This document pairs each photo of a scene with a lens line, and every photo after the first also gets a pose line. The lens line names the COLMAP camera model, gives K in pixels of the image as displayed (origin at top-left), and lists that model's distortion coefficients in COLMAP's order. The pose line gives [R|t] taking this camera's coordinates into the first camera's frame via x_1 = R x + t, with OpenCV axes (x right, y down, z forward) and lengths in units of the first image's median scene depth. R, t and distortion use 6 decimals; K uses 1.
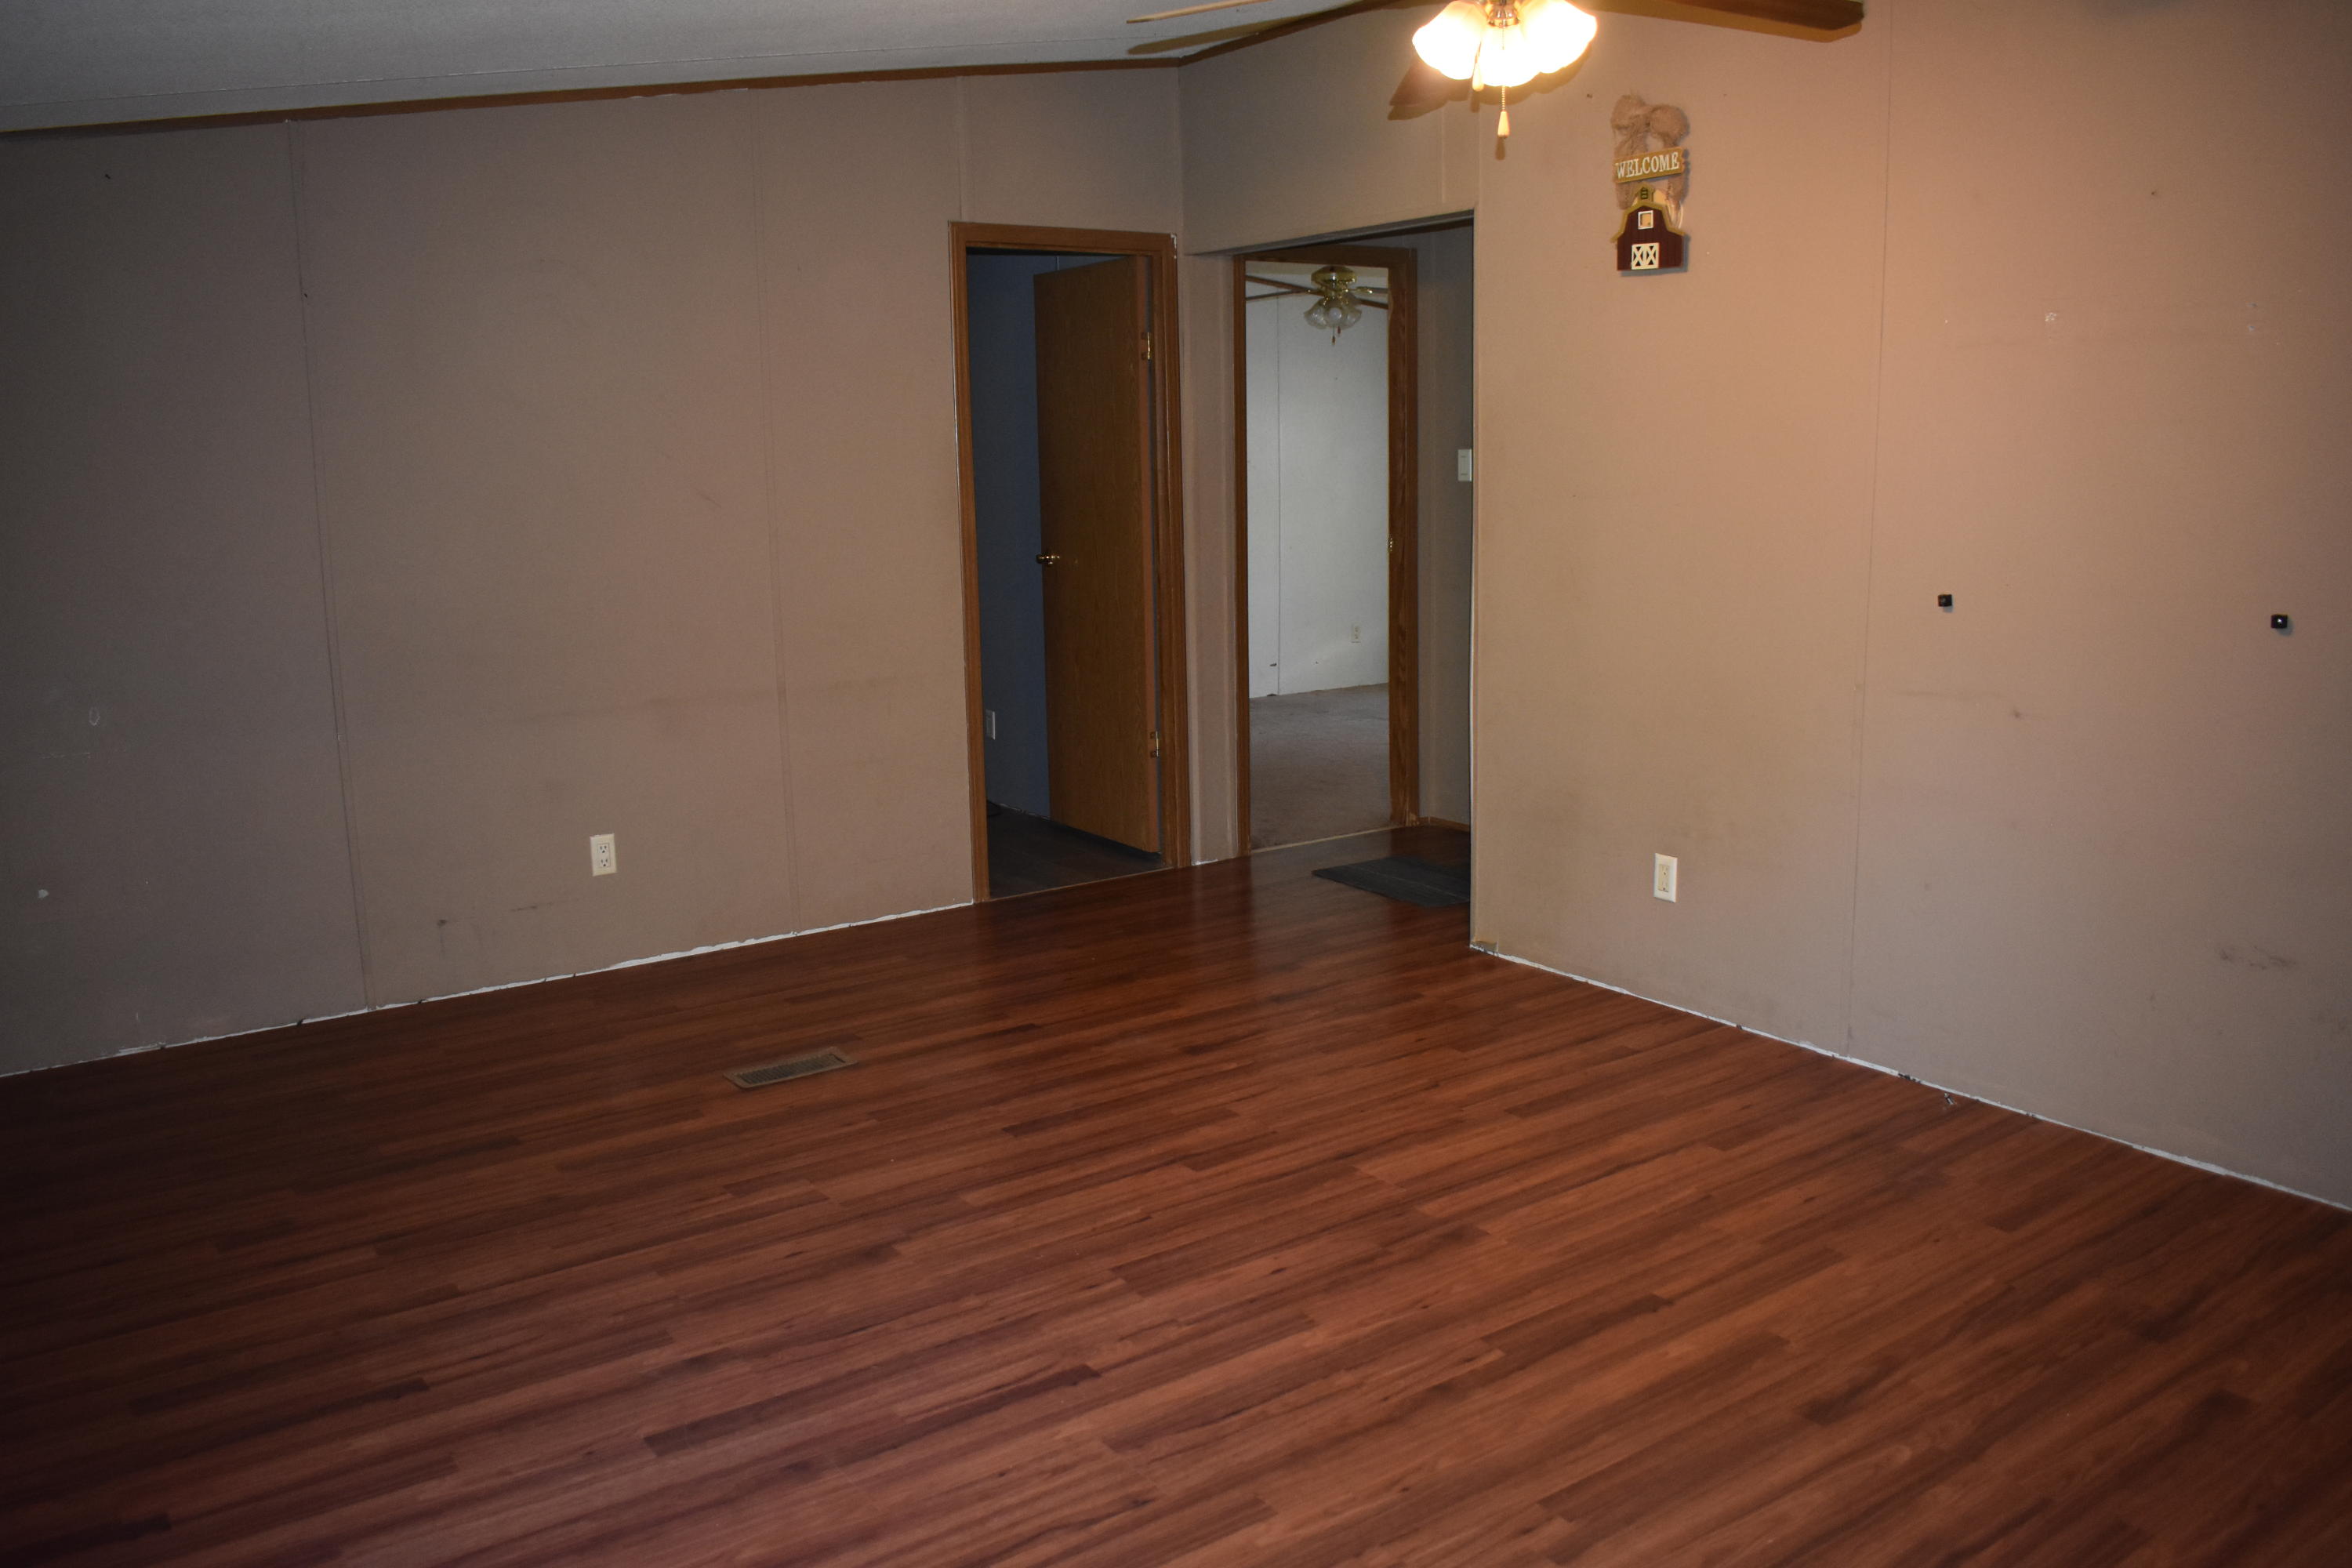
lens RADIAL K [[1838.2, 0, 1176.9], [0, 1838.2, 784.3], [0, 0, 1]] dist [-0.092469, 0.012354]
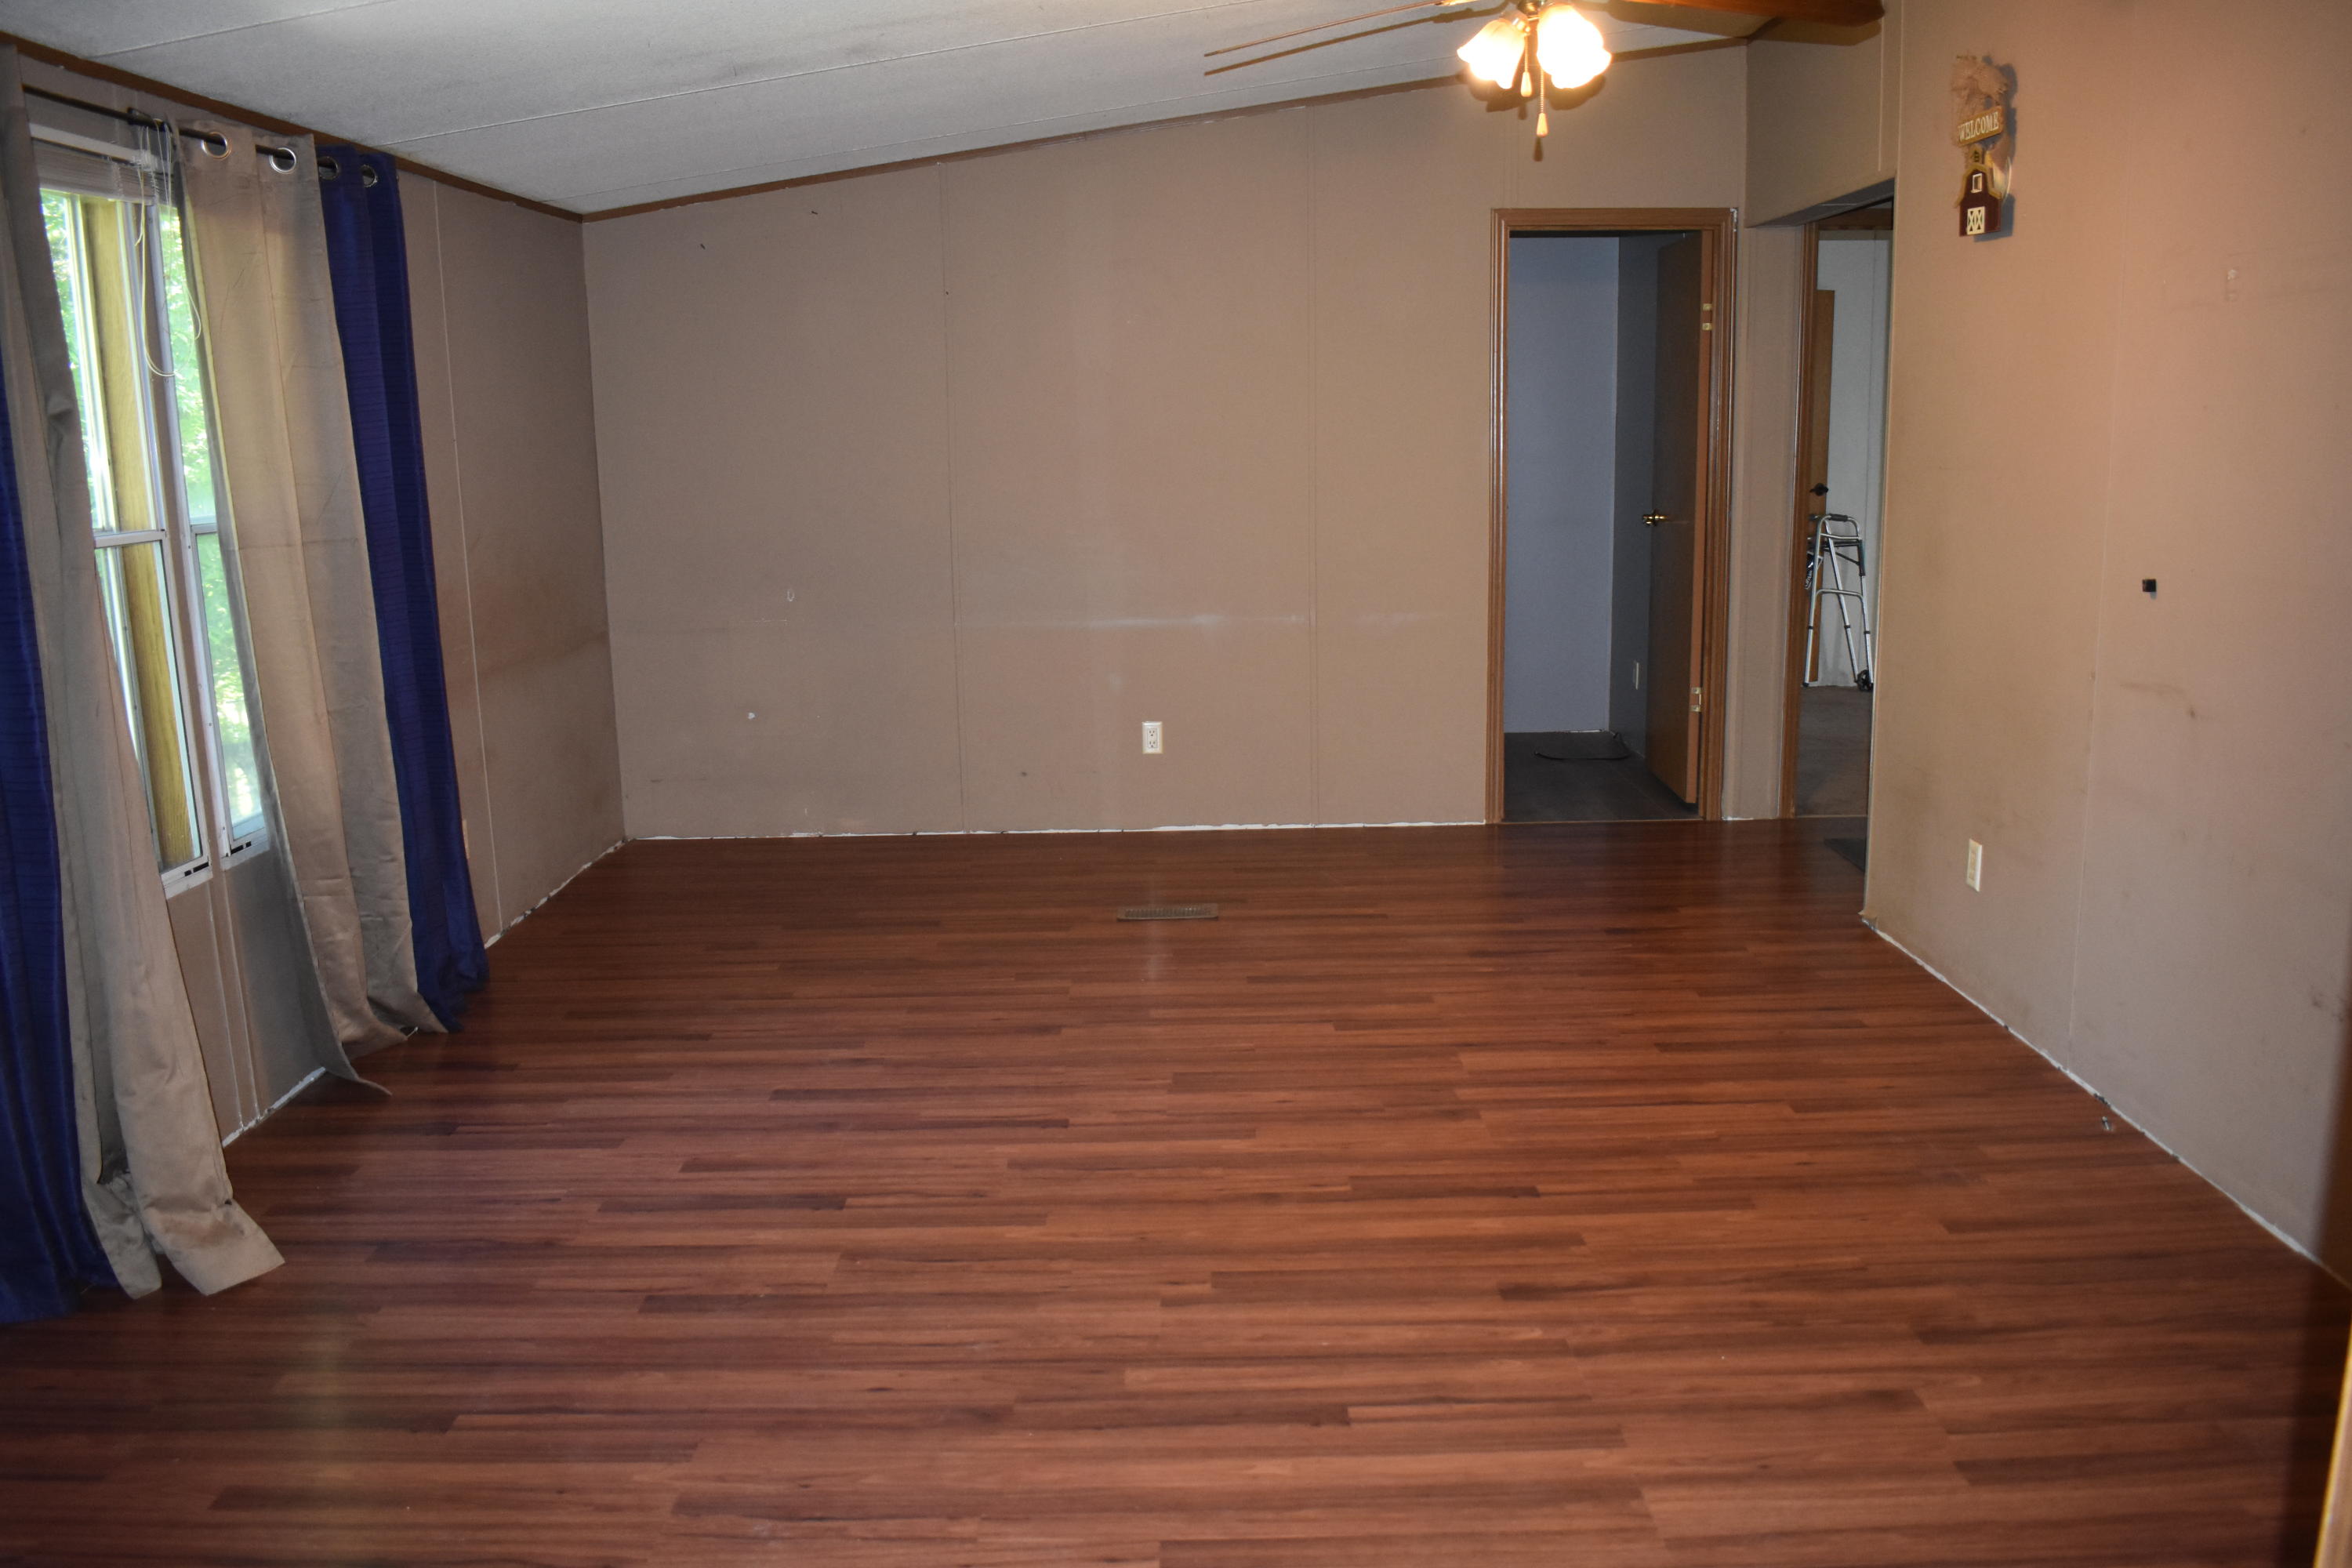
lens RADIAL K [[1838.2, 0, 1178.4], [0, 1838.2, 784.7], [0, 0, 1]] dist [-0.092469, 0.012354]
pose [[0.818613, 0.115946, -0.562520, 0.614446], [-0.103078, 0.993168, 0.054705, 0.000282], [0.565019, 0.013201, 0.824972, -0.035727]]
